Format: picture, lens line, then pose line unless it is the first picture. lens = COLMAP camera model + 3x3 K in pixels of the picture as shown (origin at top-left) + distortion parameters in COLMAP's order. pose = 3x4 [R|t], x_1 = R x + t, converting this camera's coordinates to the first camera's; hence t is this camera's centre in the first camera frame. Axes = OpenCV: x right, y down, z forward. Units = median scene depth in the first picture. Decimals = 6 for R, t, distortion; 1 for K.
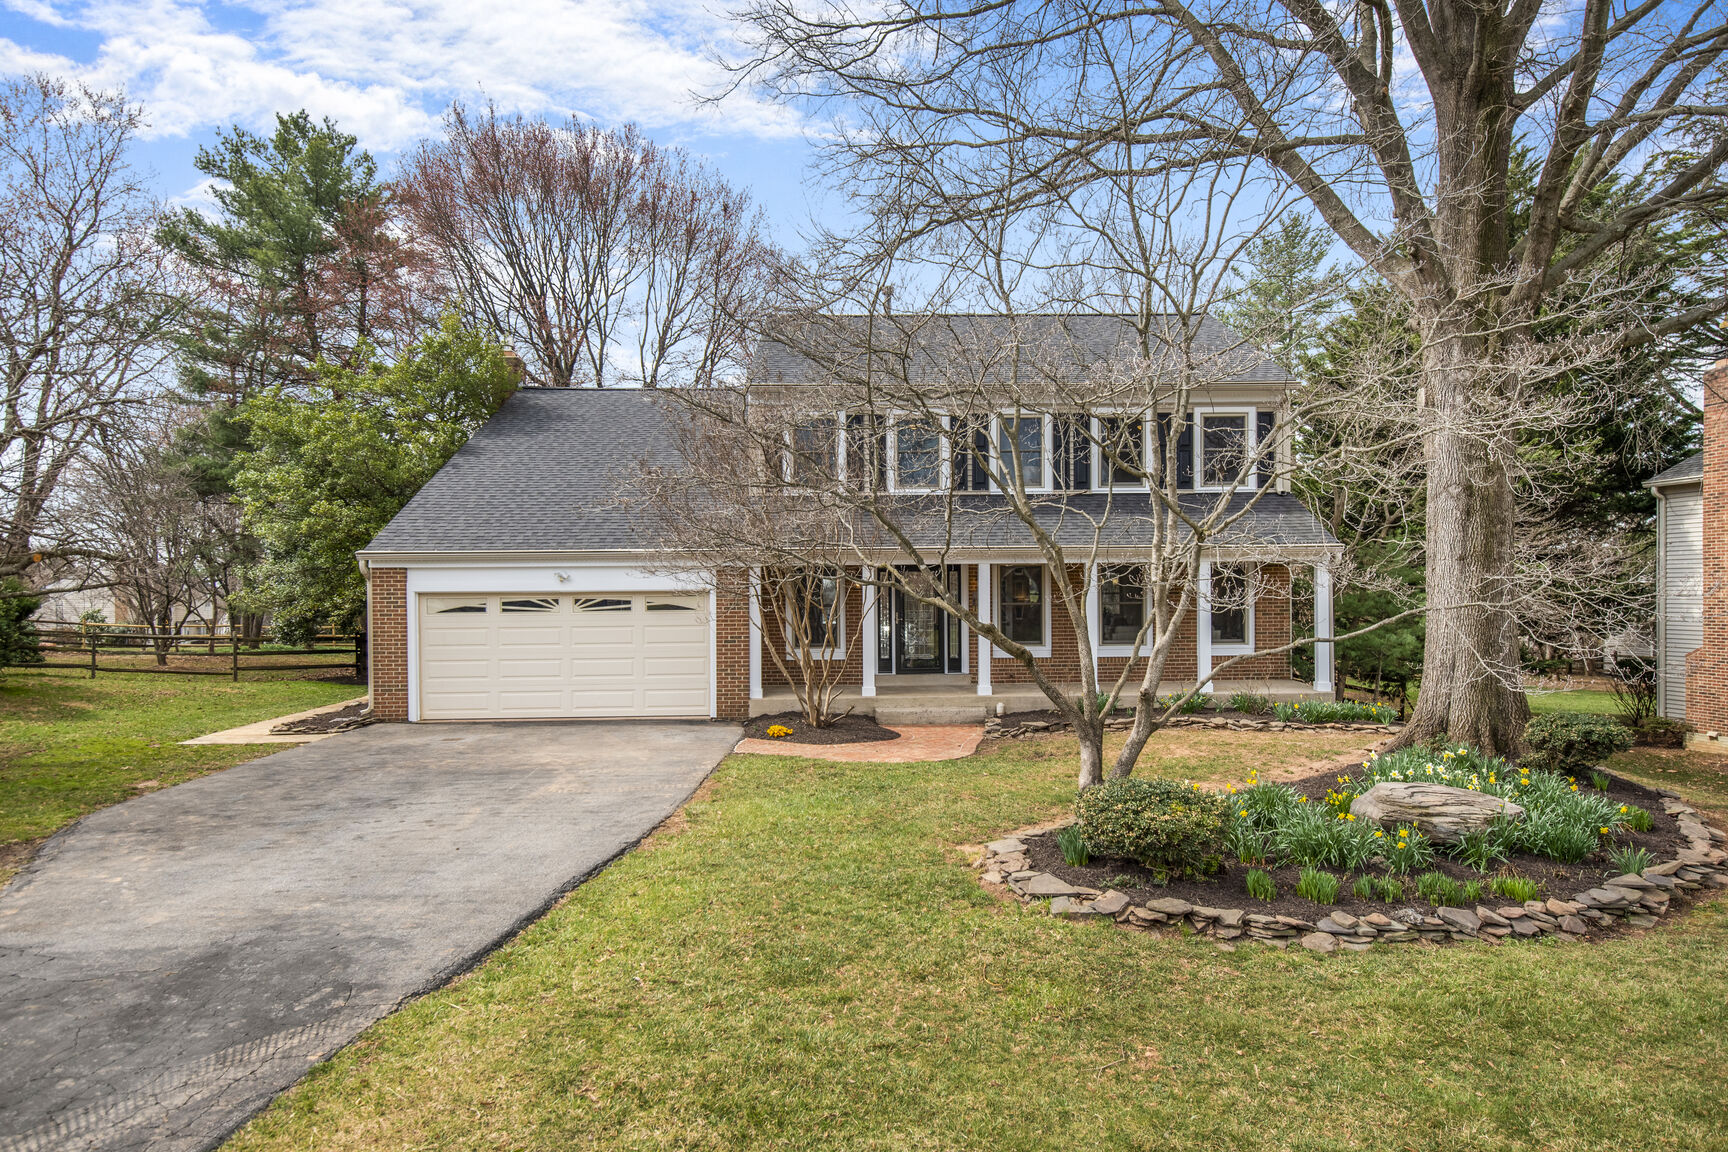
lens RADIAL K [[1072.5, 0, 851.1], [0, 1072.5, 576.2], [0, 0, 1]] dist [0.004285, -0.000755]
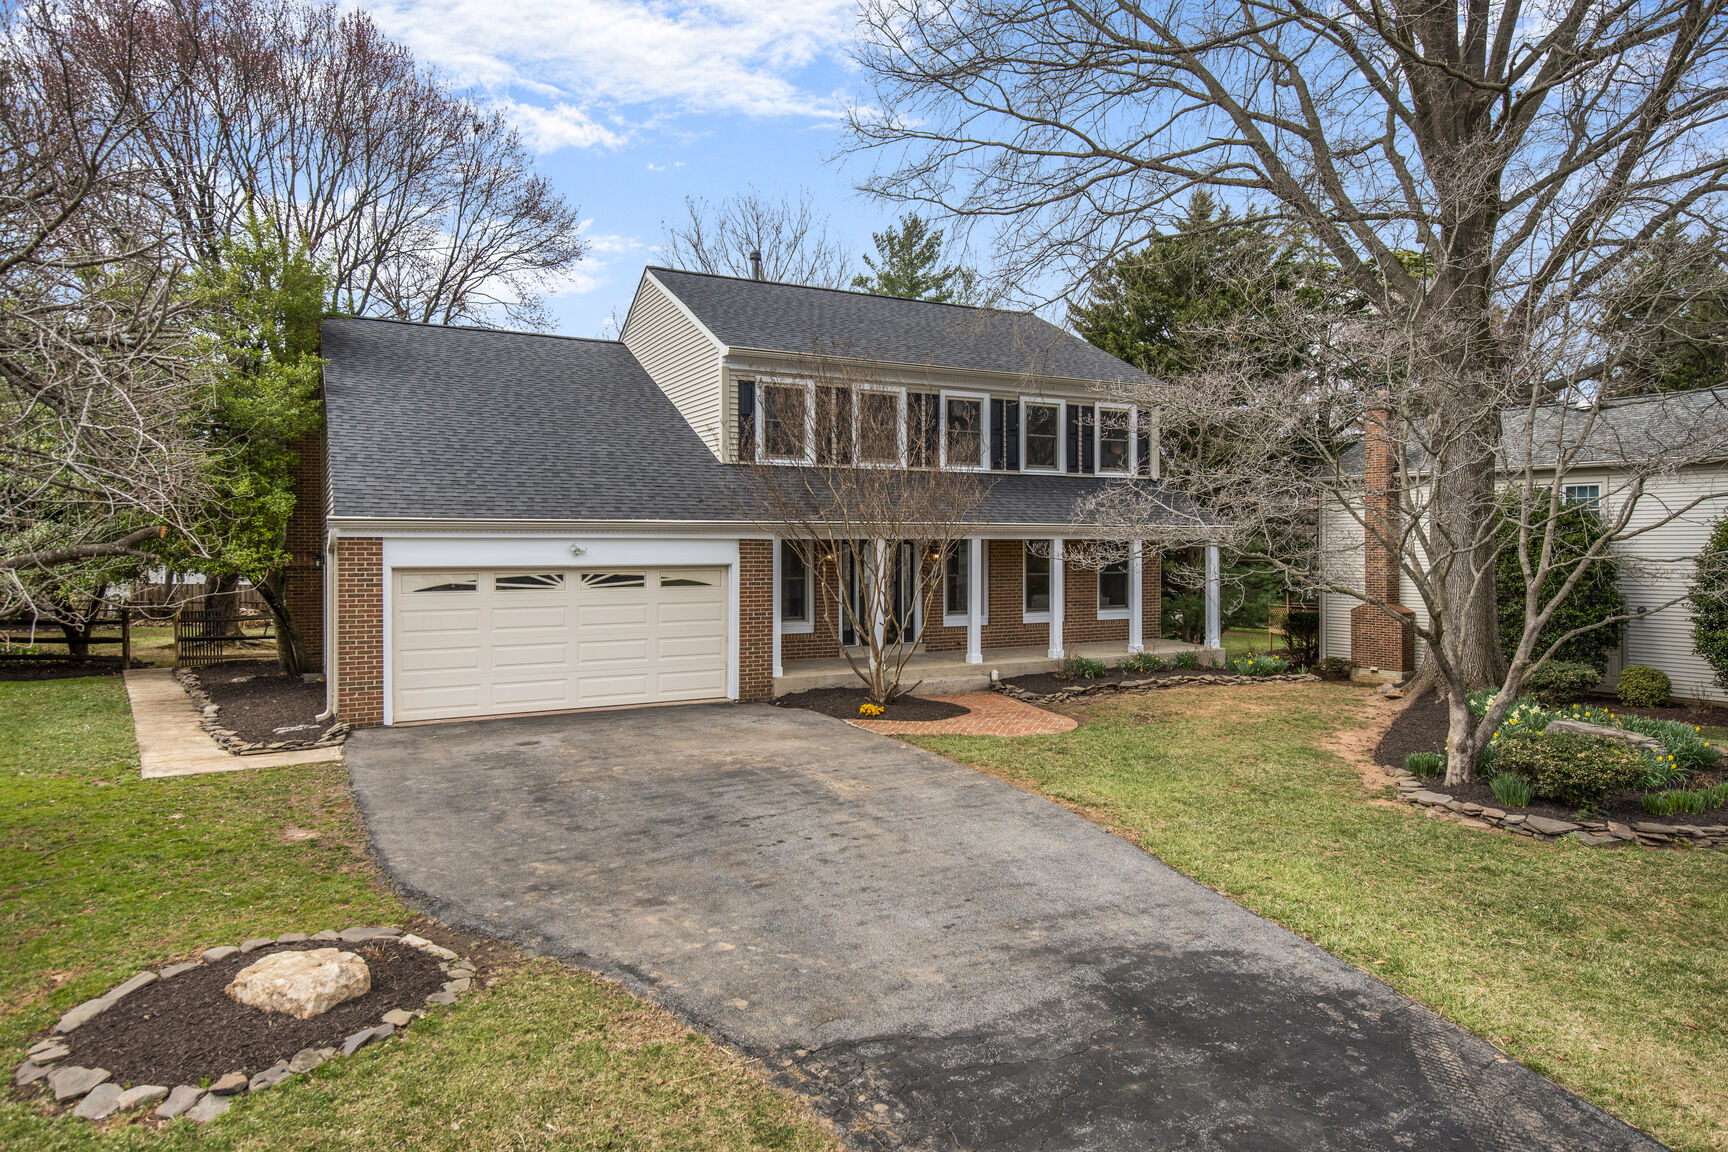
lens RADIAL K [[1072.5, 0, 813.0], [0, 1072.5, 574.4], [0, 0, 1]] dist [0.004285, -0.000755]
pose [[0.890760, -0.004978, 0.454446, -0.495299], [-0.011338, 0.999385, 0.033171, -0.010001], [-0.454332, -0.034700, 0.890157, 0.136451]]
